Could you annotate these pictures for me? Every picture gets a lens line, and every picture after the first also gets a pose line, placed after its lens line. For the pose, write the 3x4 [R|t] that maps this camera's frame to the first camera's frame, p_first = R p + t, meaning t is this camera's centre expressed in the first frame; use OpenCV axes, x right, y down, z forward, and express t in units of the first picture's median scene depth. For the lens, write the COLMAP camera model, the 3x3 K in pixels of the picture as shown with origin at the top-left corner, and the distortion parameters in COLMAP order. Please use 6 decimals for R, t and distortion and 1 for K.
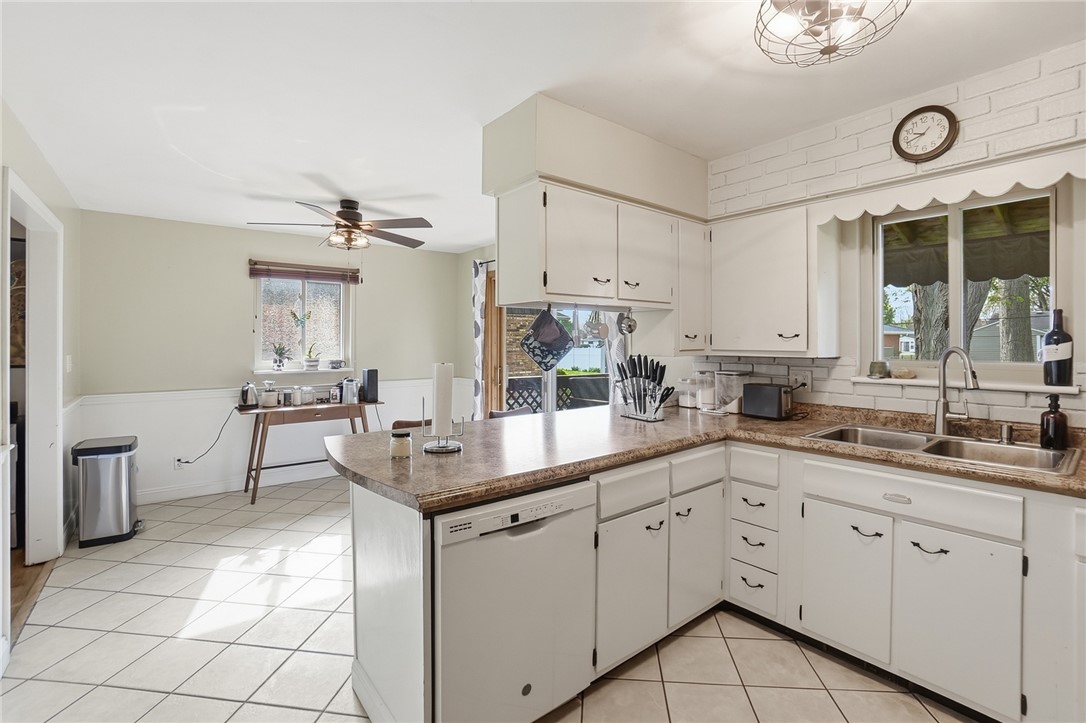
lens RADIAL K [[494.6, 0, 534.6], [0, 494.6, 342.3], [0, 0, 1]] dist [-0.036821, 0.009148]
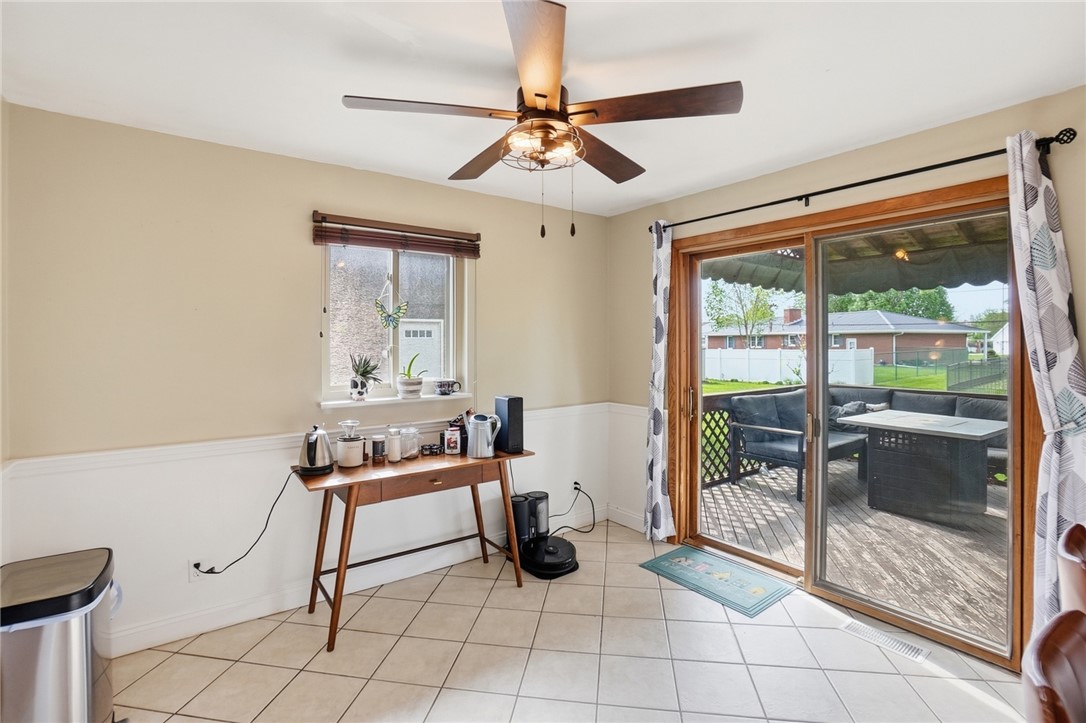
lens RADIAL K [[494.6, 0, 530.7], [0, 494.6, 344.3], [0, 0, 1]] dist [-0.036821, 0.009148]
pose [[0.999505, -0.003050, -0.031305, -0.295108], [0.003179, 0.999987, 0.004082, -0.012875], [0.031292, -0.004180, 0.999502, 0.407068]]
